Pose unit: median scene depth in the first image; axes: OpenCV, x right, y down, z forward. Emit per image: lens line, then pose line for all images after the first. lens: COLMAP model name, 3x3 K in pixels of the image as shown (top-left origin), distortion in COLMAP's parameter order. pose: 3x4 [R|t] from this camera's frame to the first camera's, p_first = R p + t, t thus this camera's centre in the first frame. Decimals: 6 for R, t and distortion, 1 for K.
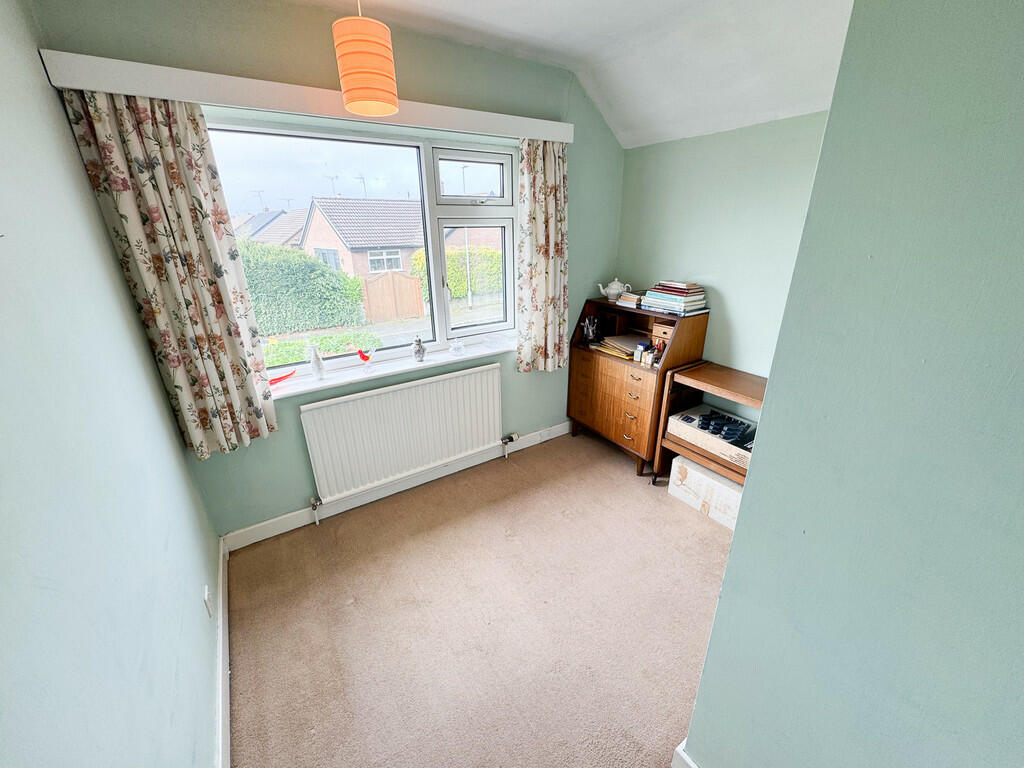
lens RADIAL K [[407.2, 0, 512.8], [0, 407.2, 385.3], [0, 0, 1]] dist [0.000635, -0.000286]
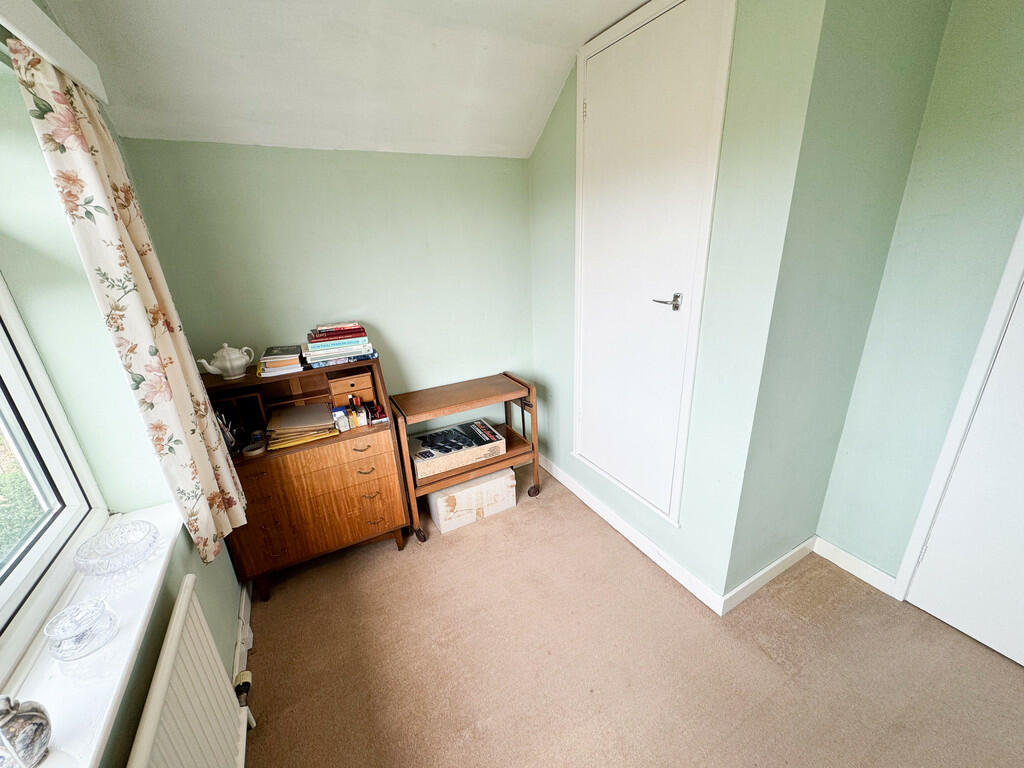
lens RADIAL K [[407.2, 0, 512.8], [0, 407.2, 385.3], [0, 0, 1]] dist [0.000635, -0.000286]
pose [[0.082813, -0.332063, 0.939615, -0.365518], [0.401595, 0.874028, 0.273490, -0.222125], [-0.912065, 0.354696, 0.205736, 0.539672]]
